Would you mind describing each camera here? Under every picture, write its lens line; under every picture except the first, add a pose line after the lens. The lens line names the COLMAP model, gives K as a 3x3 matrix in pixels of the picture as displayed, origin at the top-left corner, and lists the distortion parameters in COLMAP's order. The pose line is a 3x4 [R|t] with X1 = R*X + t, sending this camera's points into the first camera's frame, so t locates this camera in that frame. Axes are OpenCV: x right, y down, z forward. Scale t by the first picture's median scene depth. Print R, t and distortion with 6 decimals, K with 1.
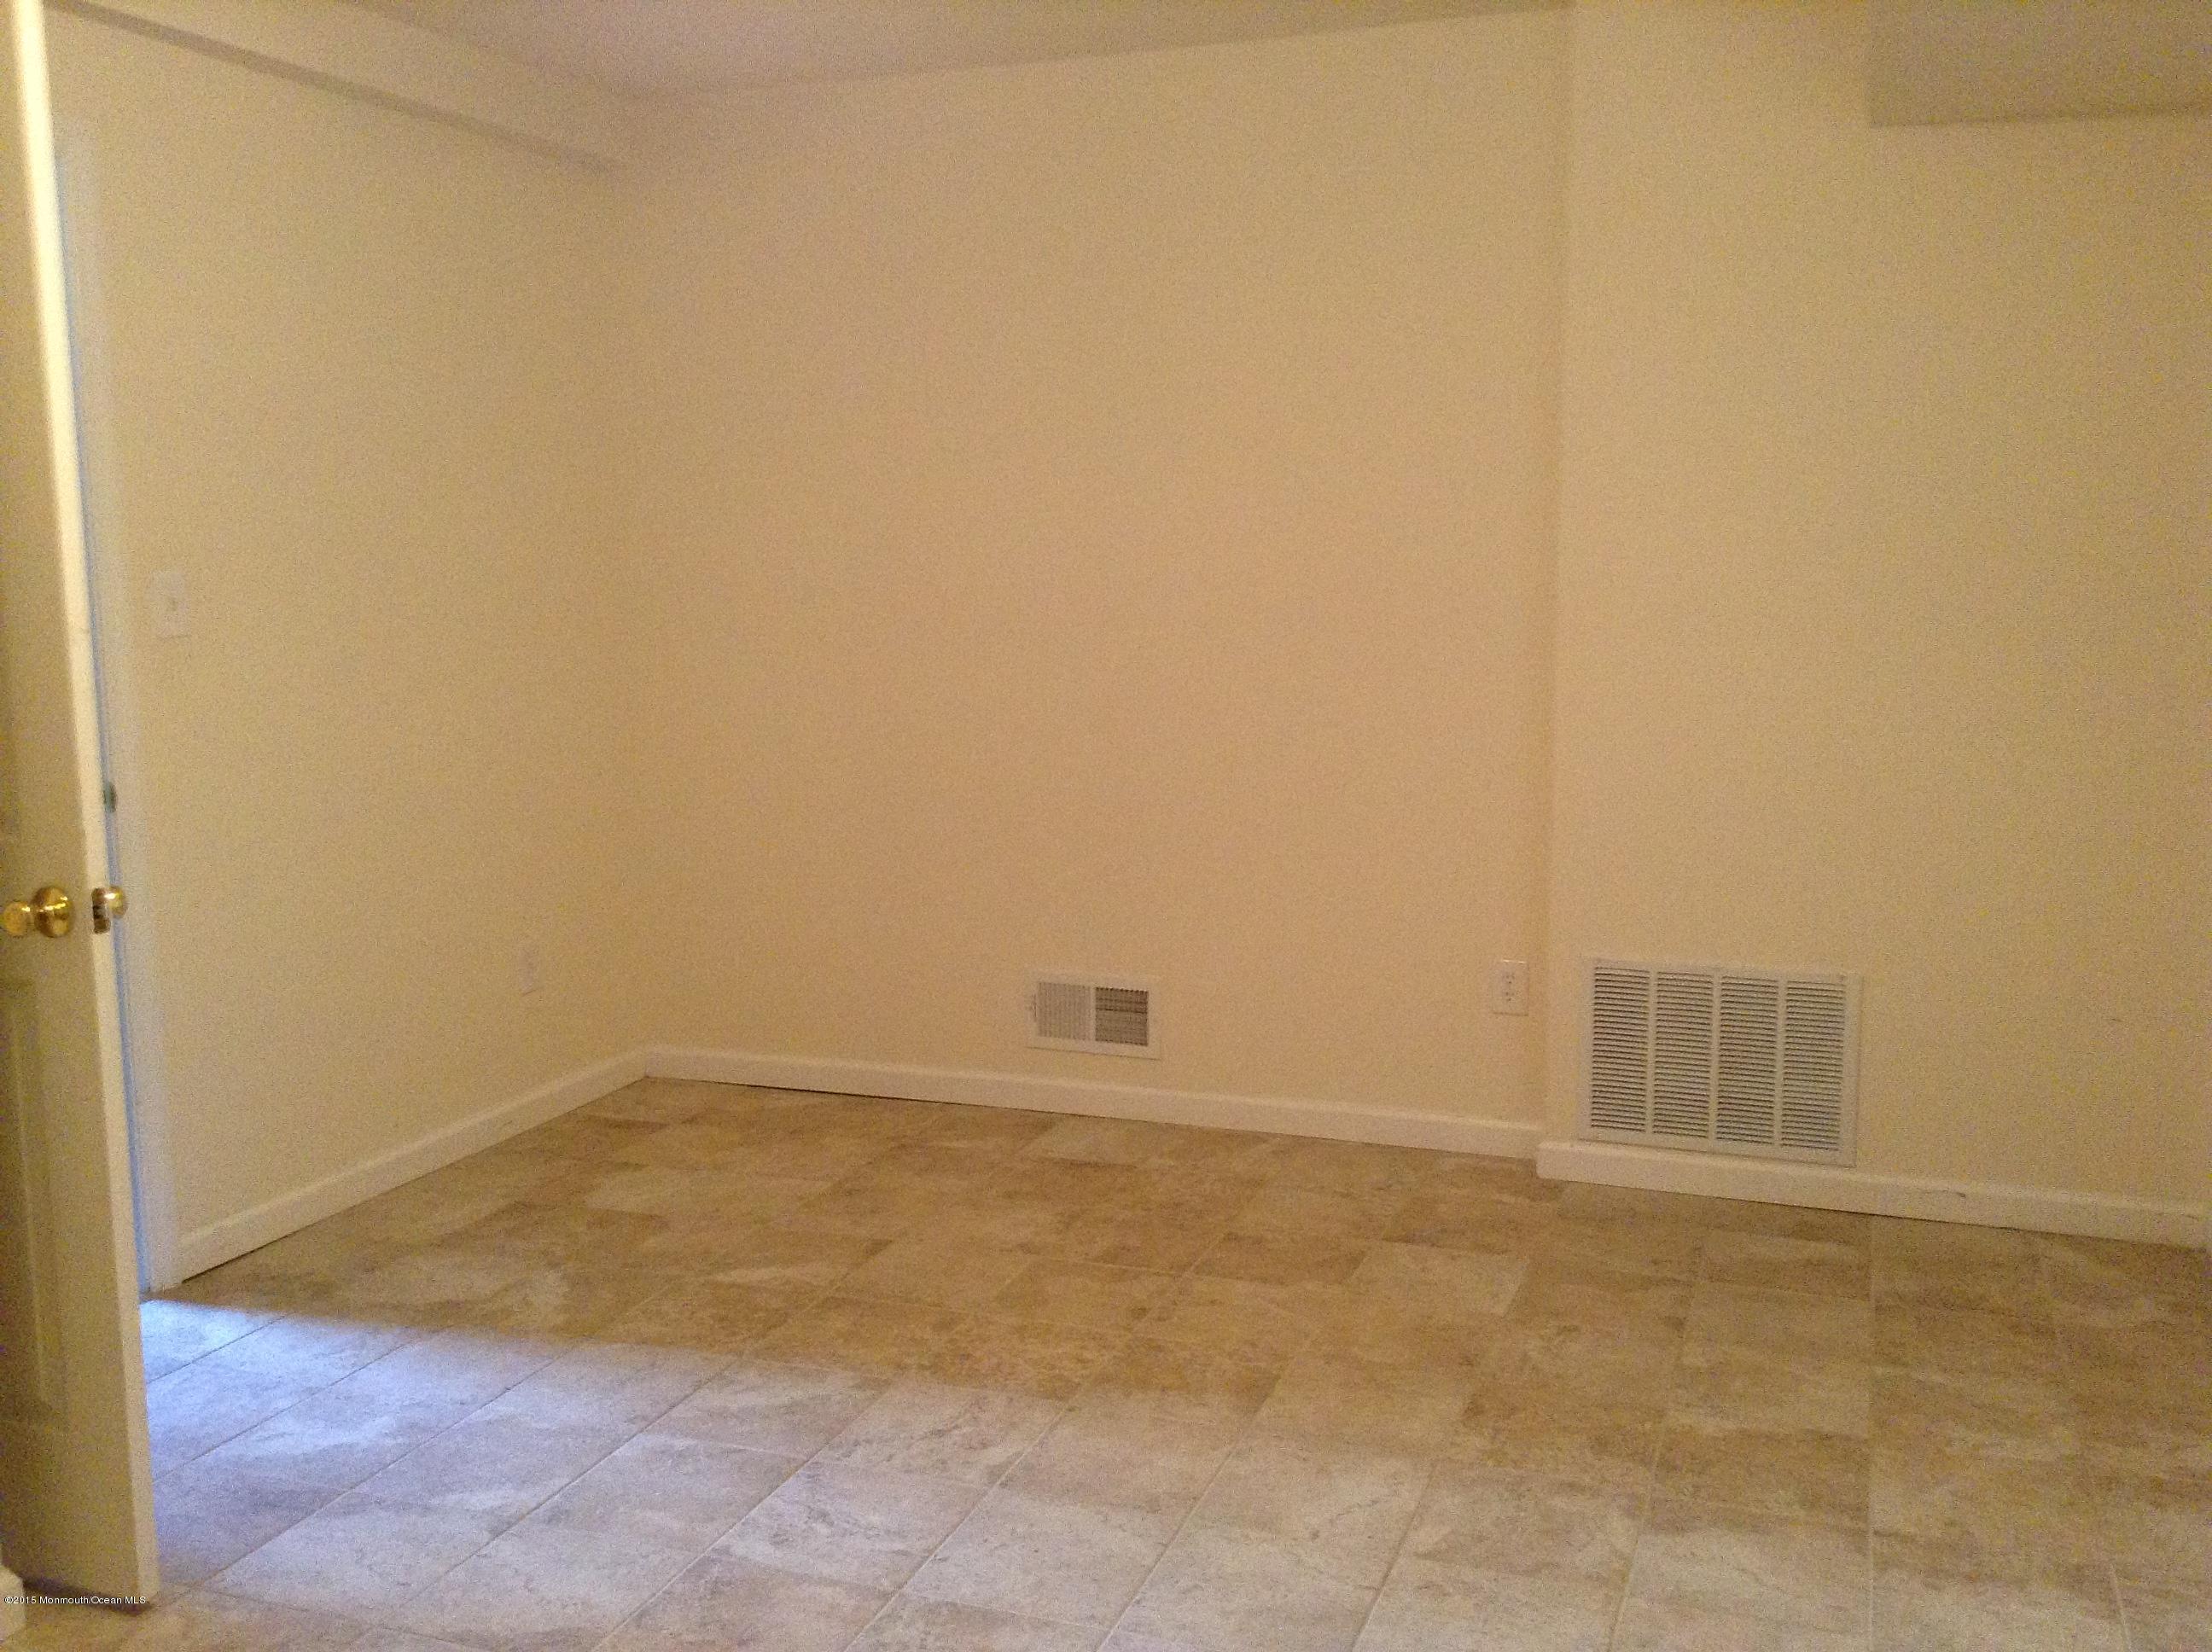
lens RADIAL K [[2024.0, 0, 1106.0], [0, 2024.0, 826.0], [0, 0, 1]] dist [0.153835, -0.333380]
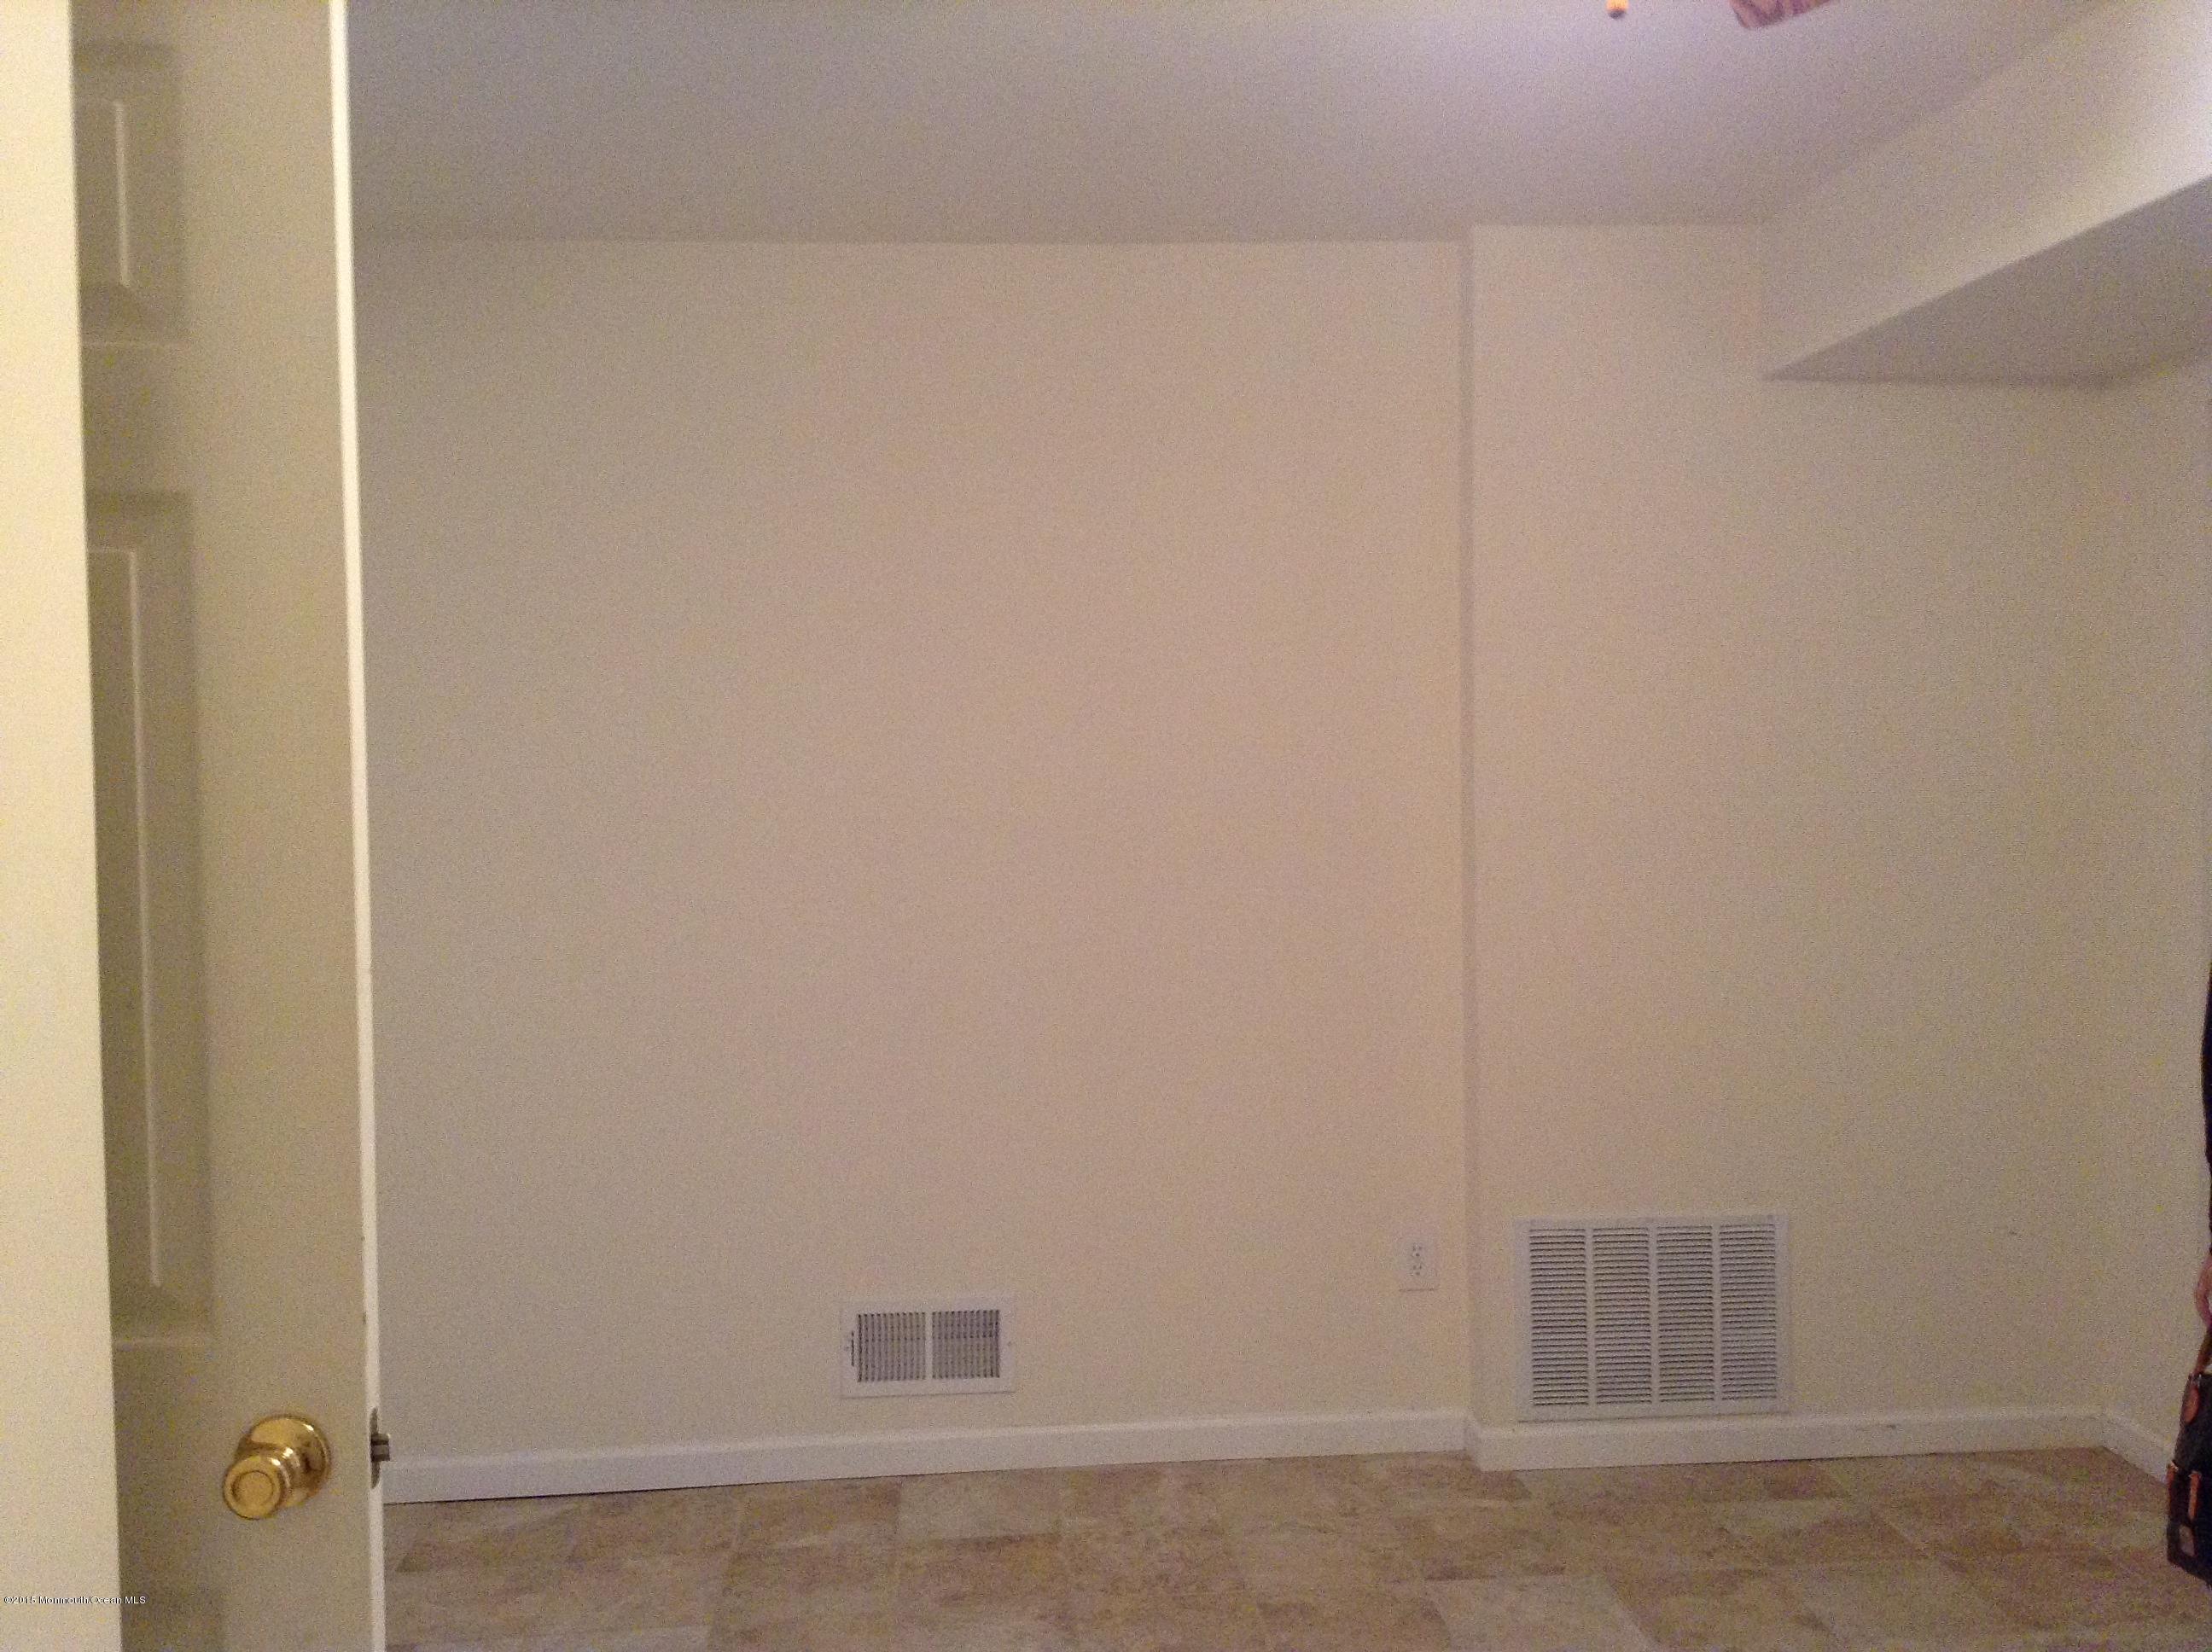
lens RADIAL K [[2024.0, 0, 1106.0], [0, 2024.0, 826.0], [0, 0, 1]] dist [0.153835, -0.333380]
pose [[0.900632, -0.019544, 0.434143, -0.337380], [0.066105, 0.993524, -0.092410, -0.040612], [-0.429526, 0.111926, 0.896092, 0.226873]]
